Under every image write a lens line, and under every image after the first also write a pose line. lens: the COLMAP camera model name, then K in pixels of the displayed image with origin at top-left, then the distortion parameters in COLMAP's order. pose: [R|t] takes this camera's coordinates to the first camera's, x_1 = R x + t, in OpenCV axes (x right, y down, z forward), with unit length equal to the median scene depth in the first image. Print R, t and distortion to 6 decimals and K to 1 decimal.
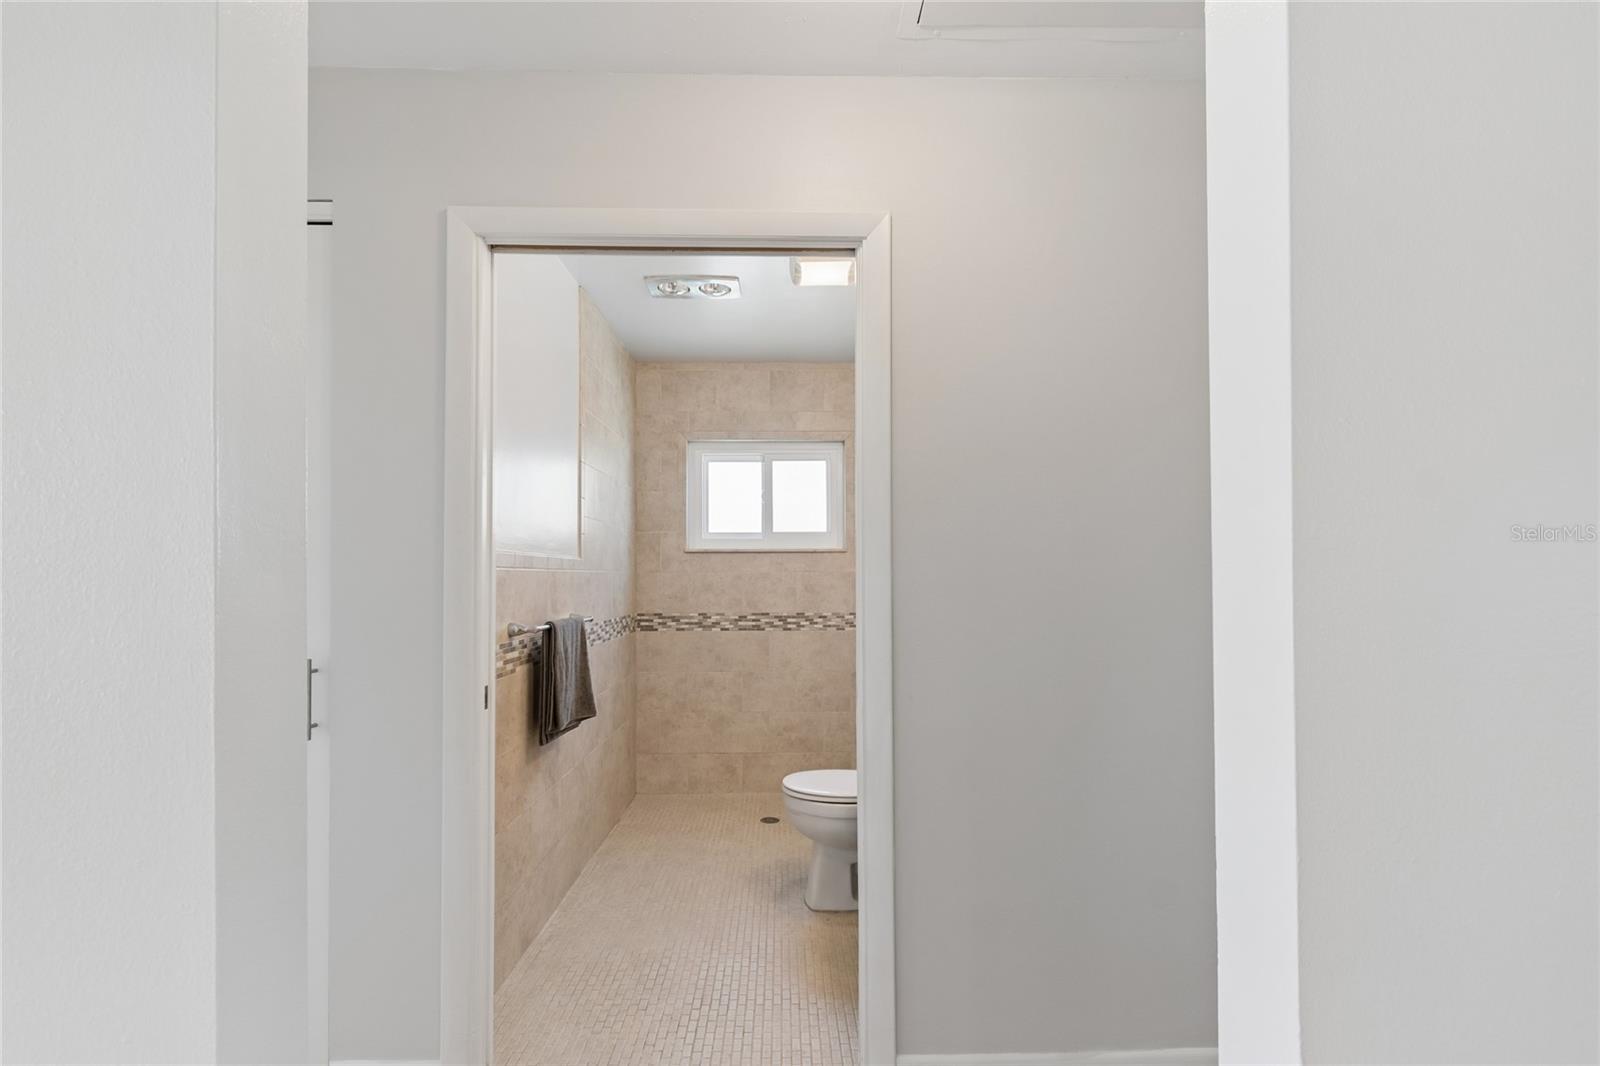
lens RADIAL K [[719.0, 0, 803.8], [0, 719.0, 564.6], [0, 0, 1]] dist [0.000869, -0.000035]
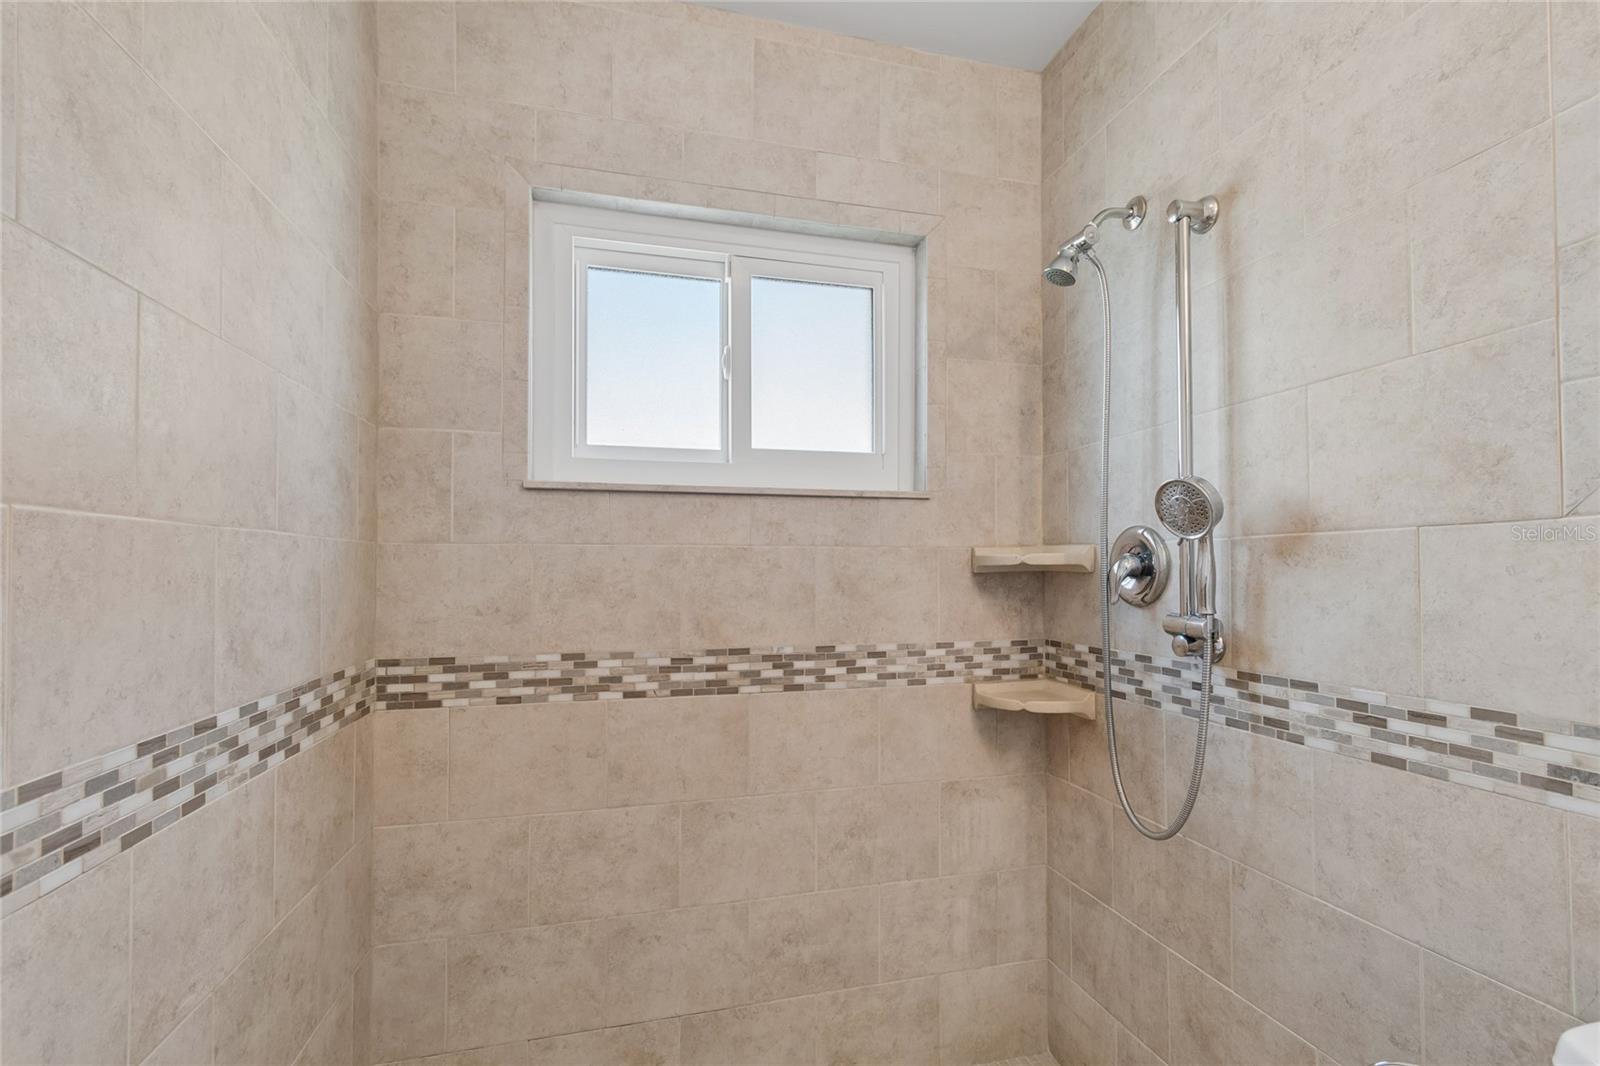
lens RADIAL K [[711.3, 0, 807.5], [0, 711.3, 556.6], [0, 0, 1]] dist [0.003697, 0.000270]
pose [[0.973579, 0.005607, 0.228281, -0.106925], [-0.005858, 0.999983, 0.000423, 0.016443], [-0.228275, -0.001749, 0.973595, 0.612795]]
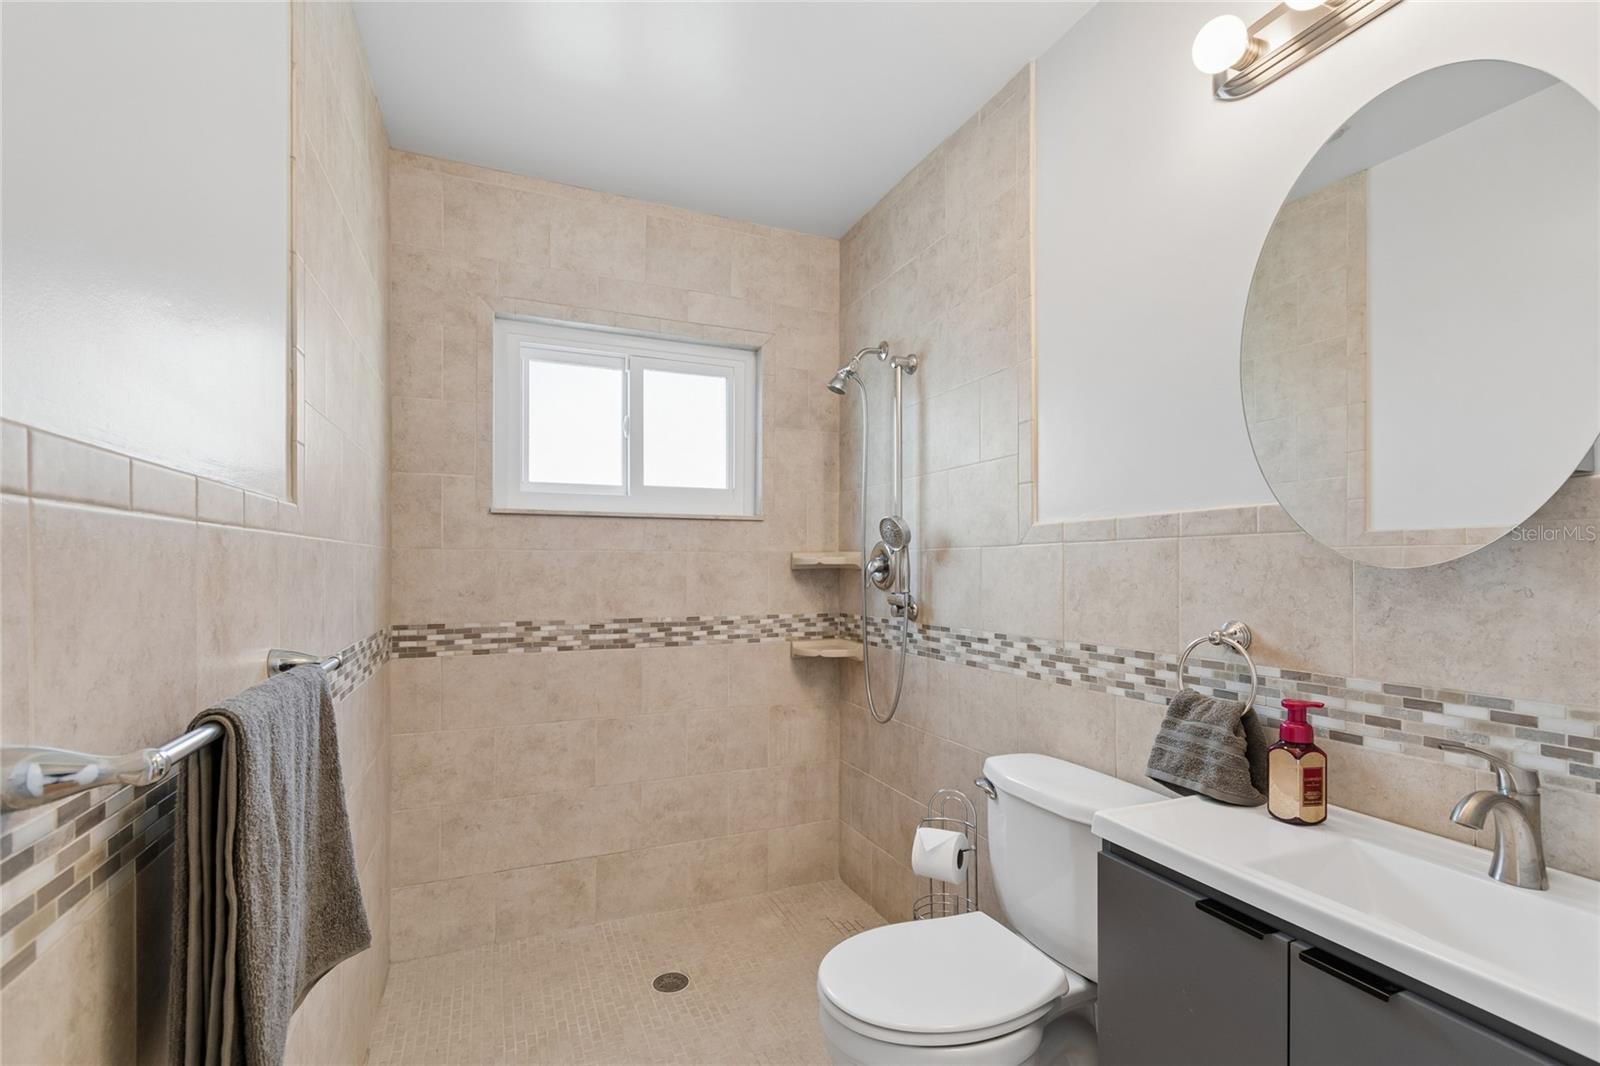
lens RADIAL K [[715.7, 0, 810.3], [0, 715.7, 564.9], [0, 0, 1]] dist [0.001921, -0.000073]
pose [[0.925318, 0.004512, 0.379164, -0.146001], [-0.011409, 0.999808, 0.015945, 0.011172], [-0.379019, -0.019080, 0.925192, 0.391845]]
